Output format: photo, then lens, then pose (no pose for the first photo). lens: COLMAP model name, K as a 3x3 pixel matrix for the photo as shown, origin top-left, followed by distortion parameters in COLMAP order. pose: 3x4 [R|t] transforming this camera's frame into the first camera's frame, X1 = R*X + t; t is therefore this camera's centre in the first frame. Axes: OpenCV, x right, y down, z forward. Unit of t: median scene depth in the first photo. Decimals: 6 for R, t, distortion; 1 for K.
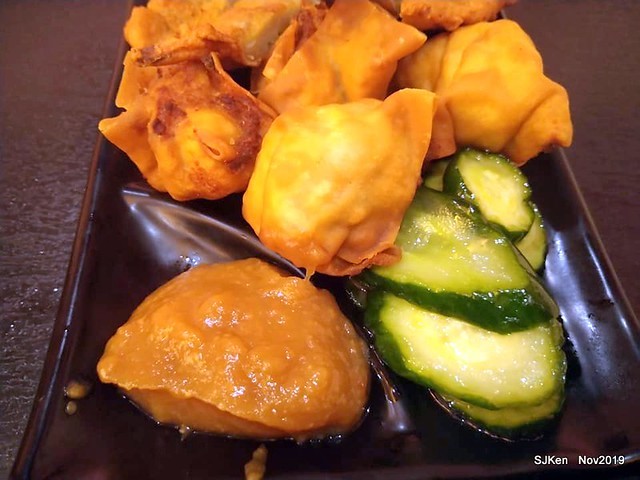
lens RADIAL K [[536.1, 0, 320.0], [0, 536.1, 240.0], [0, 0, 1]] dist [-0.019590, -0.004613]
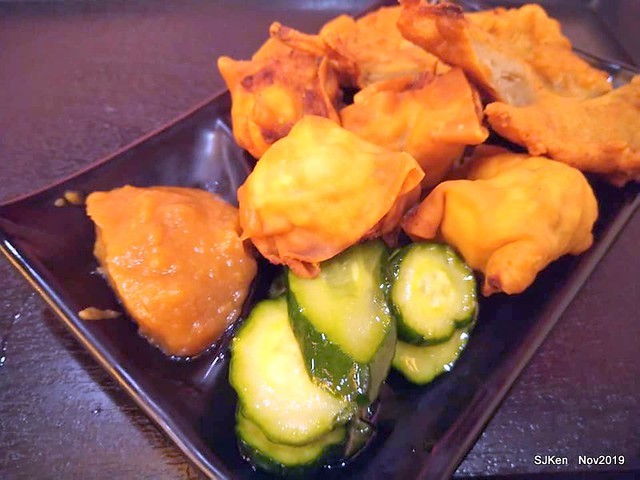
lens RADIAL K [[536.1, 0, 320.0], [0, 536.1, 240.0], [0, 0, 1]] dist [-0.019590, -0.004613]
pose [[0.700946, 0.584295, -0.408992, 0.572554], [-0.619227, 0.783104, 0.057505, -0.099393], [0.353883, 0.212951, 0.910724, -0.010146]]
